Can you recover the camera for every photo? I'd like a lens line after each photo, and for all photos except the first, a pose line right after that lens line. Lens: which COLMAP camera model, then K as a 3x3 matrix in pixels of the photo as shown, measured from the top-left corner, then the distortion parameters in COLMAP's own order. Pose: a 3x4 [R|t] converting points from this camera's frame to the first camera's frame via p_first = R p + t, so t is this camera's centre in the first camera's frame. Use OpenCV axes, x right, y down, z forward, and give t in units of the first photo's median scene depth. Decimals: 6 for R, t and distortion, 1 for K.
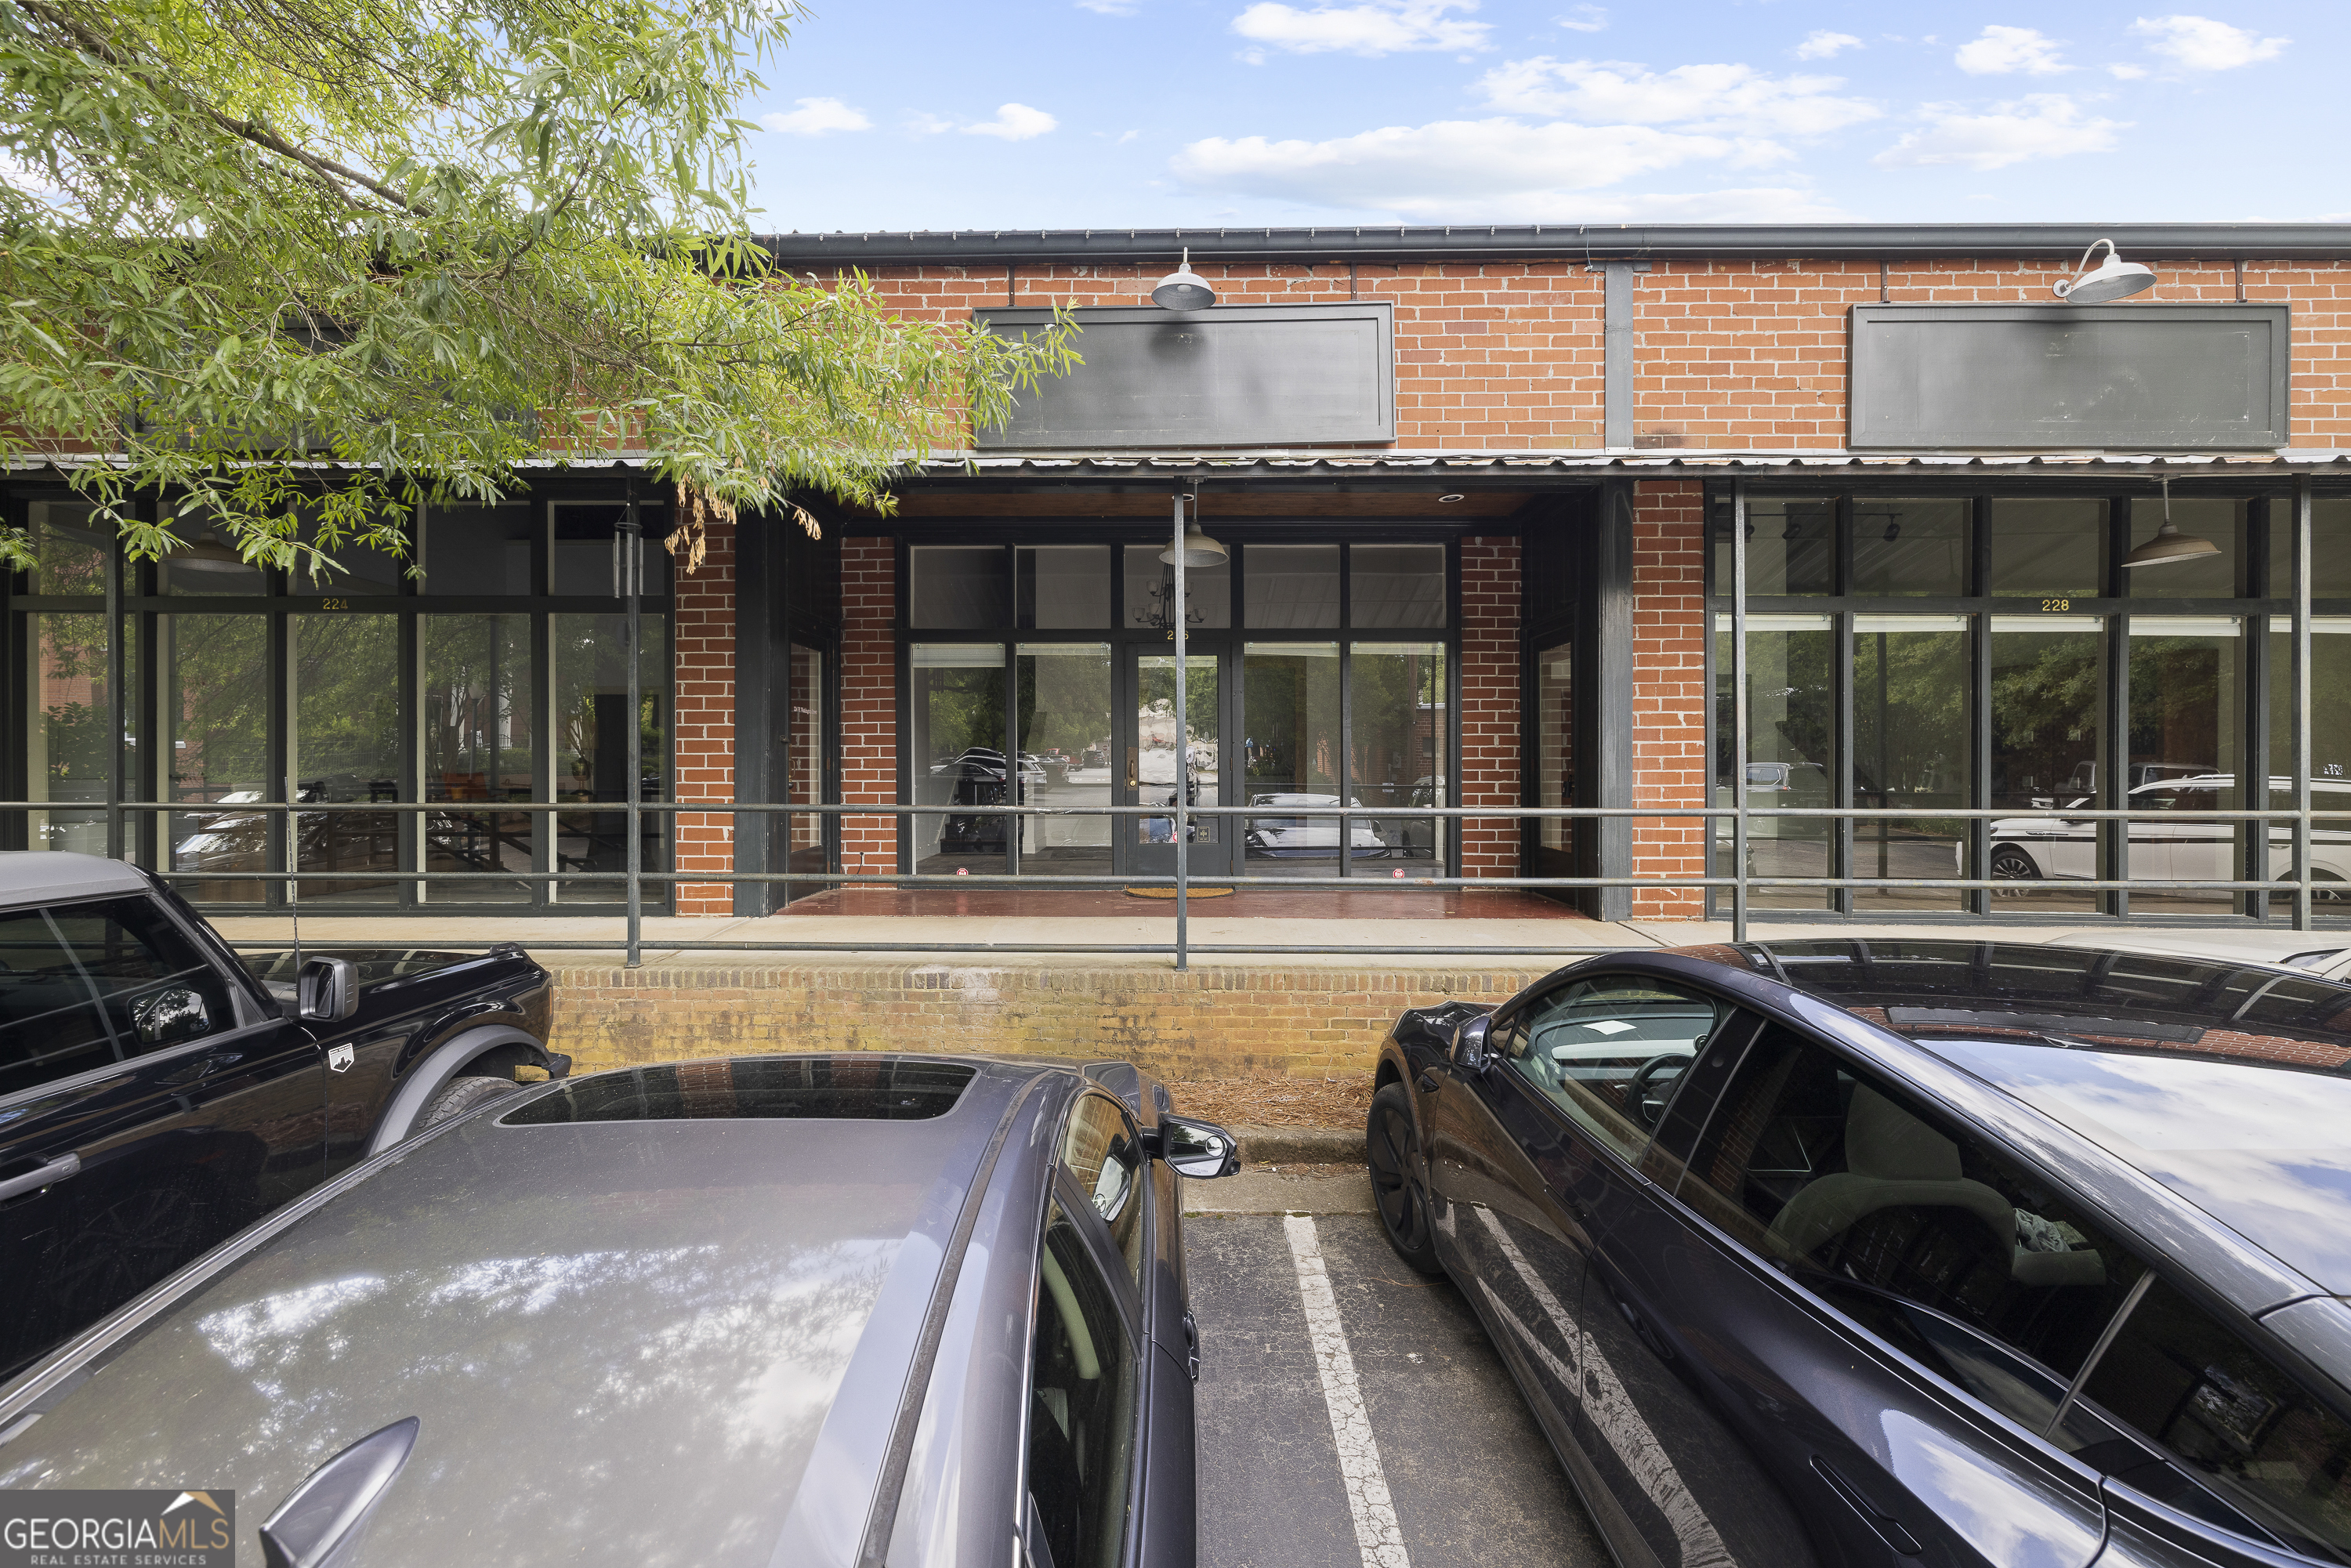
lens RADIAL K [[986.0, 0, 1172.1], [0, 986.0, 766.0], [0, 0, 1]] dist [-0.003585, -0.000009]
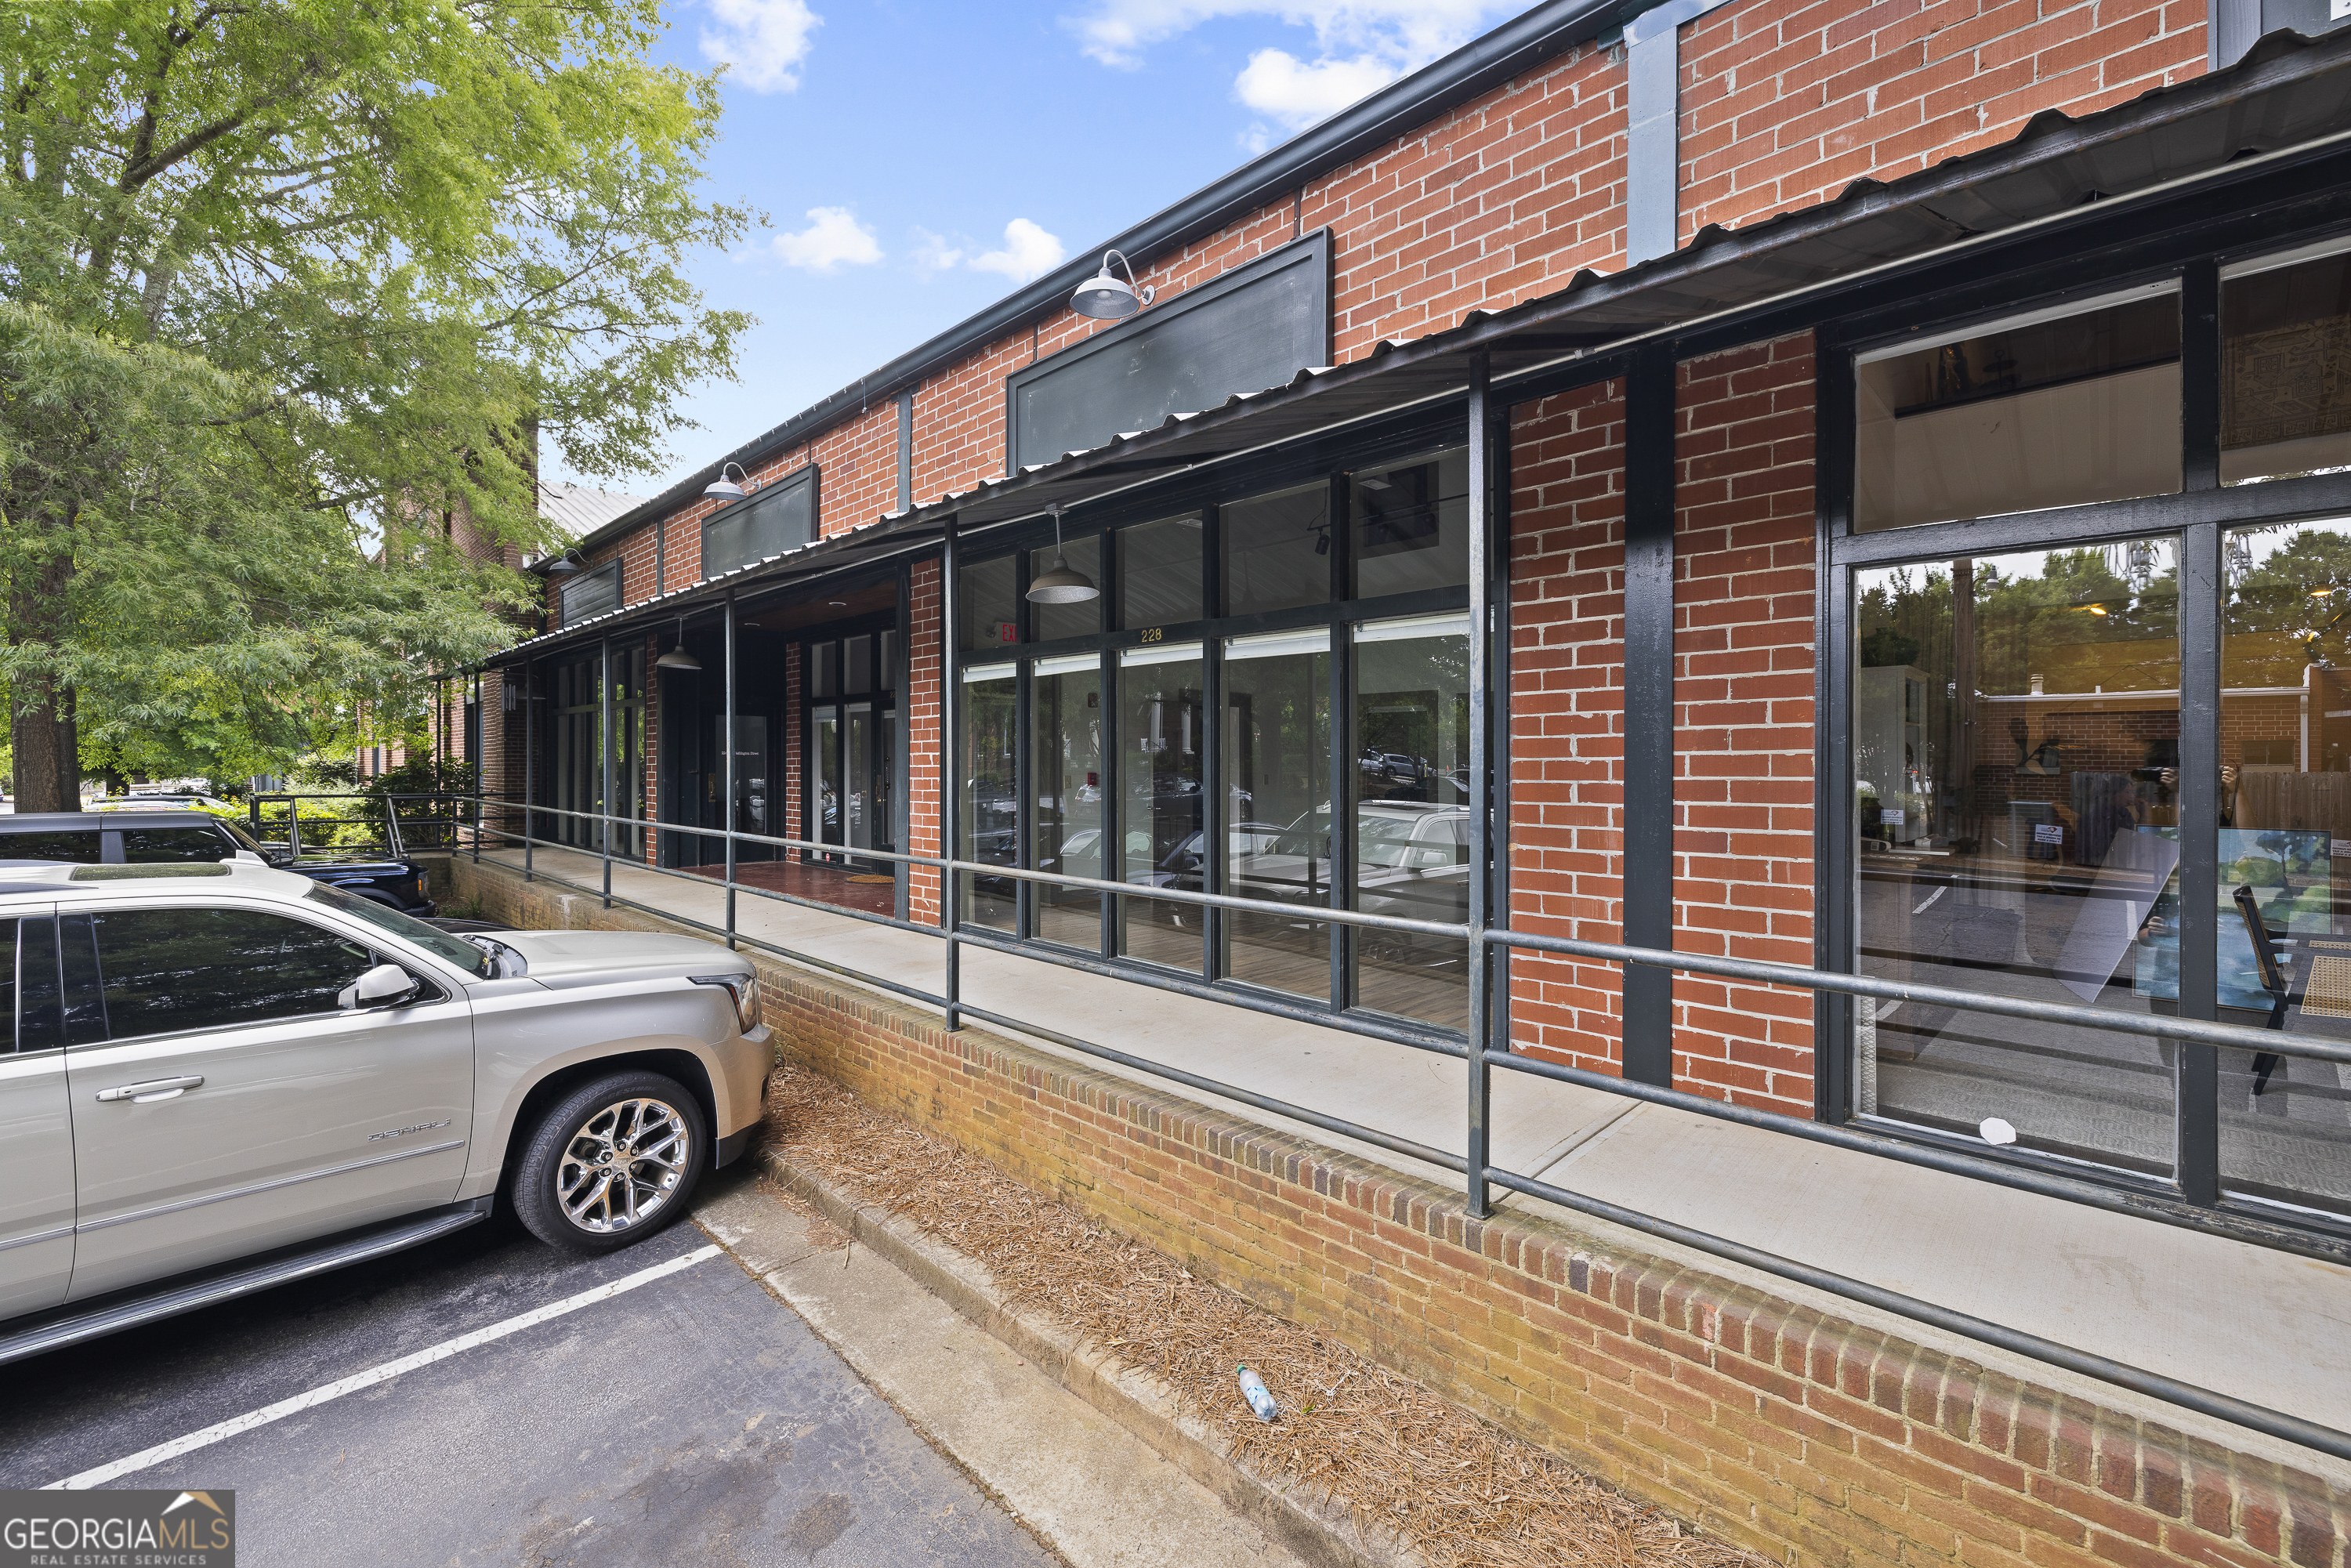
lens RADIAL K [[986.0, 0, 1160.3], [0, 986.0, 769.7], [0, 0, 1]] dist [-0.003585, -0.000009]
pose [[0.714386, 0.002975, -0.699746, 1.541218], [0.000642, 0.999988, 0.004907, -0.040302], [0.699752, -0.003955, 0.714375, 0.335055]]
